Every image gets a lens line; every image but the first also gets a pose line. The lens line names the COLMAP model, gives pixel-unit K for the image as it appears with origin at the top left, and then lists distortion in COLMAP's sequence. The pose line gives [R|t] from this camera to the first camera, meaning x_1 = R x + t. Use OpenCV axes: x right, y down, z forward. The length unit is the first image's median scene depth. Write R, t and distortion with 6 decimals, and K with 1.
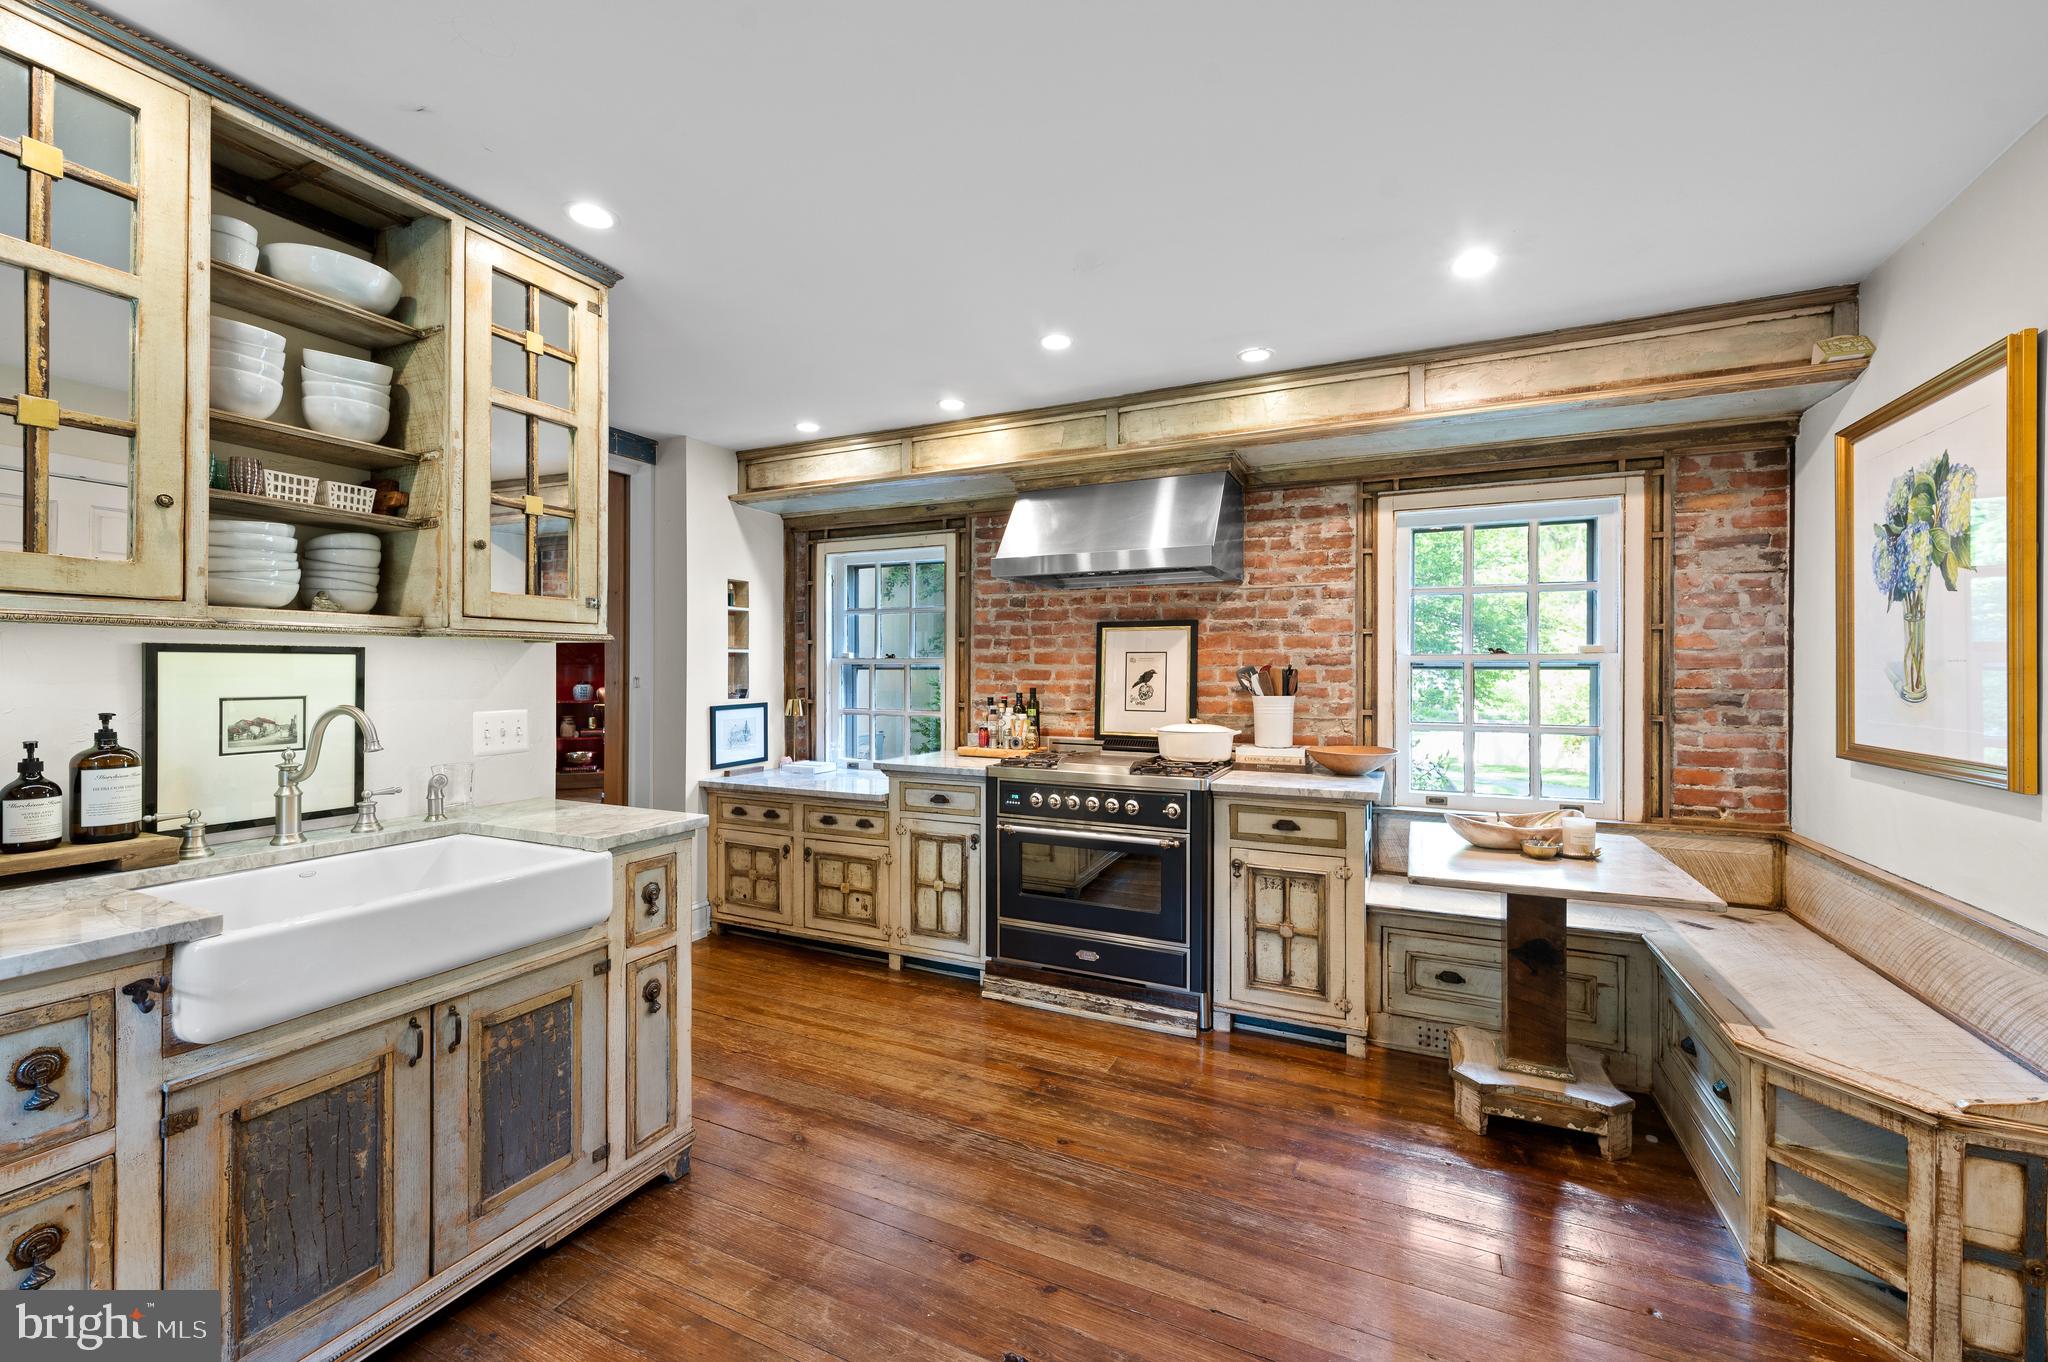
lens RADIAL K [[826.2, 0, 1027.5], [0, 826.2, 676.4], [0, 0, 1]] dist [-0.002179, -0.000034]
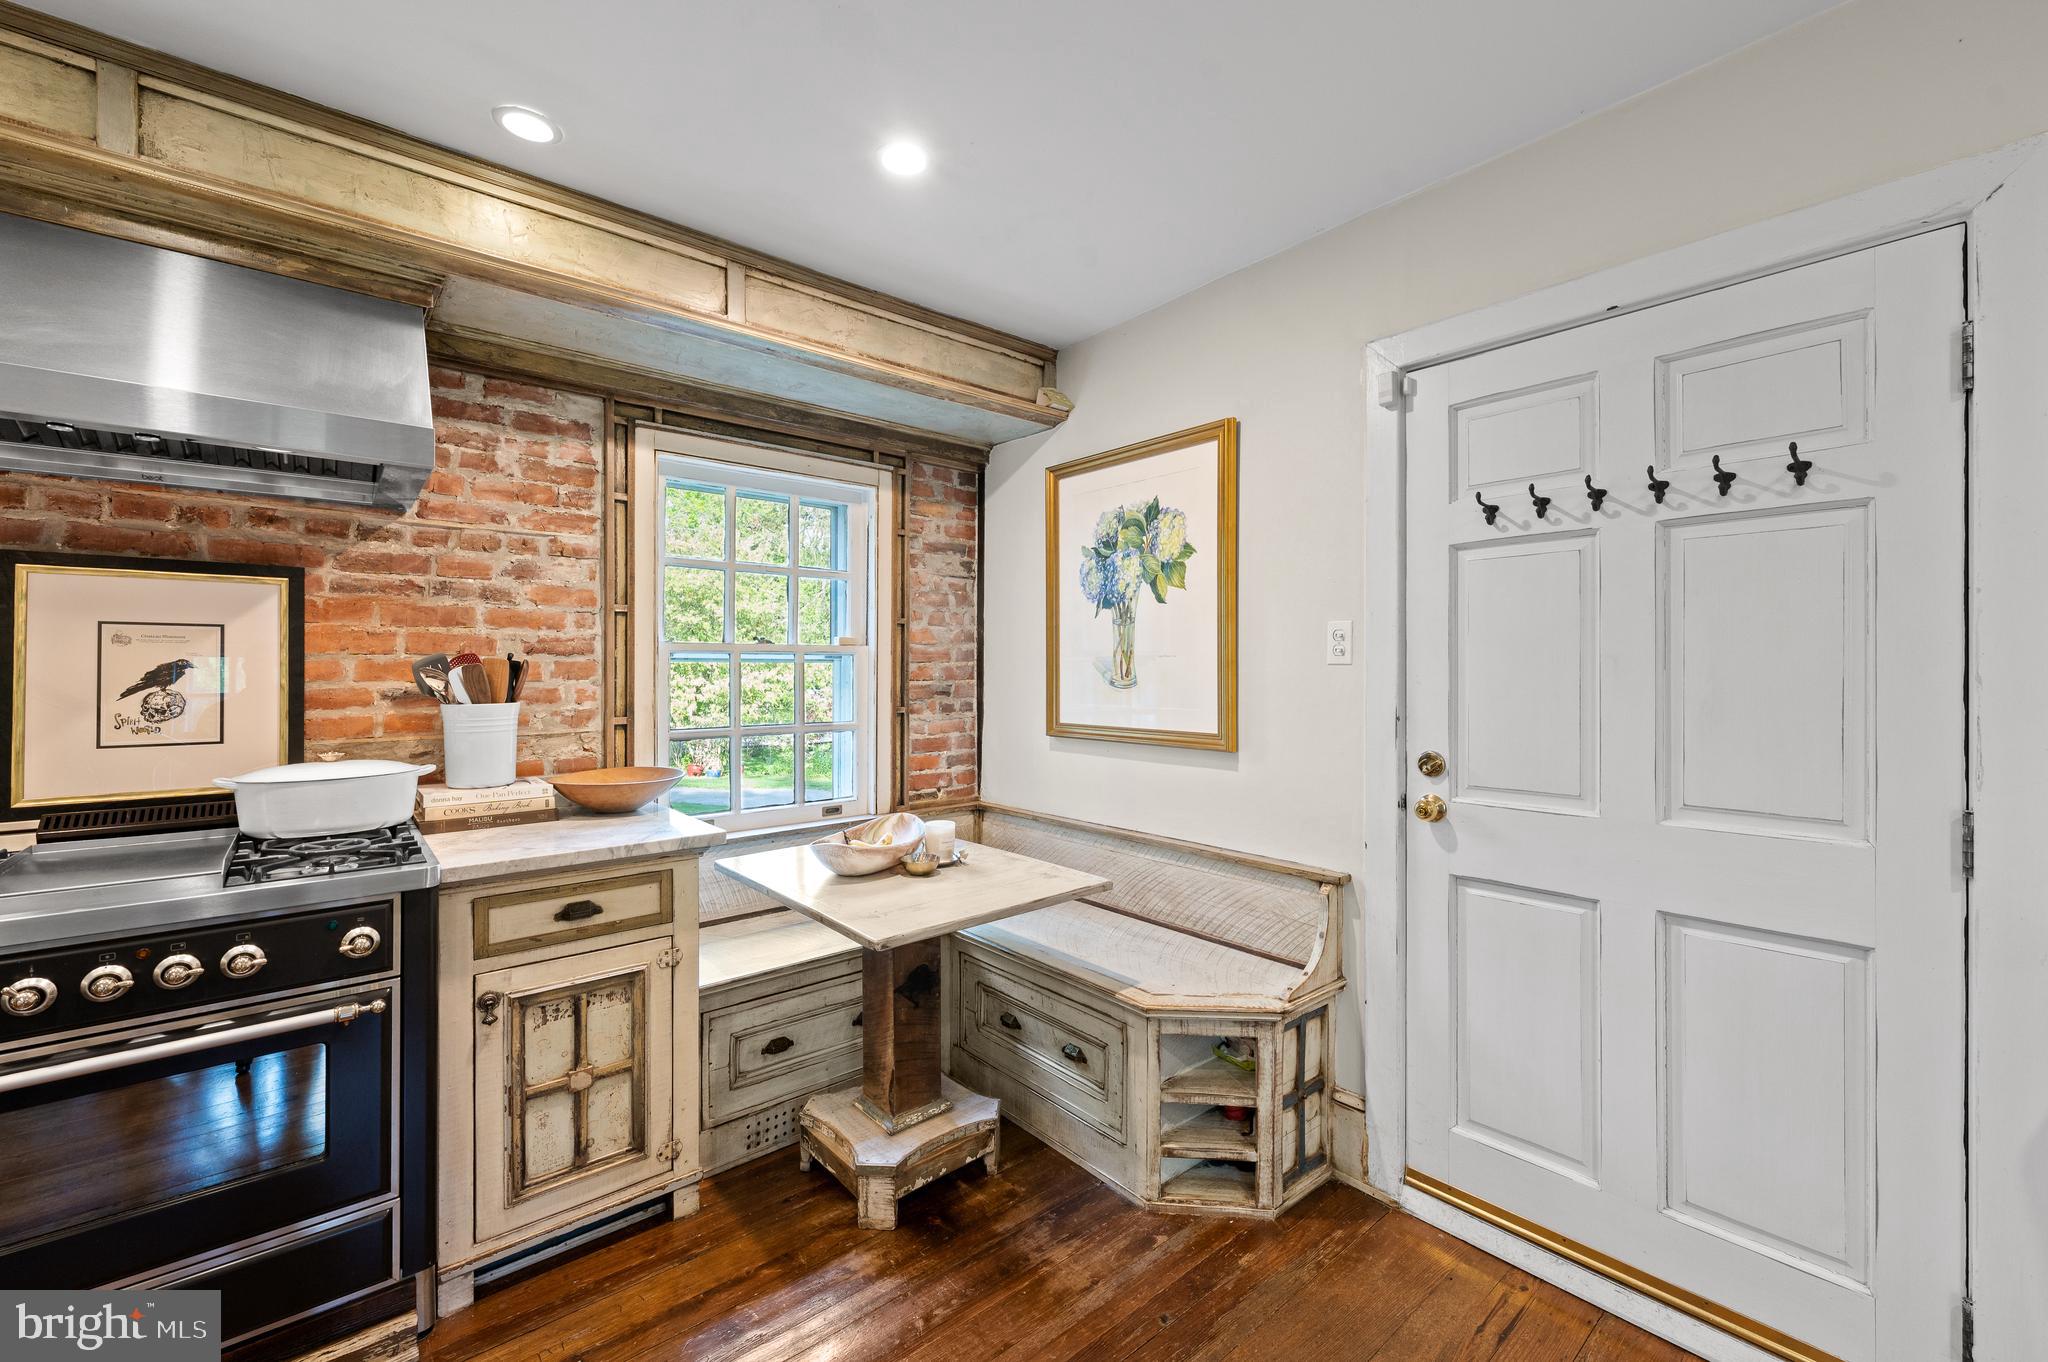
lens RADIAL K [[826.2, 0, 1023.8], [0, 826.2, 668.8], [0, 0, 1]] dist [-0.002179, -0.000034]
pose [[0.408150, -0.003098, 0.912909, -0.118845], [0.005192, 0.999986, 0.001073, -0.000863], [-0.912900, 0.004302, 0.408161, 0.443552]]
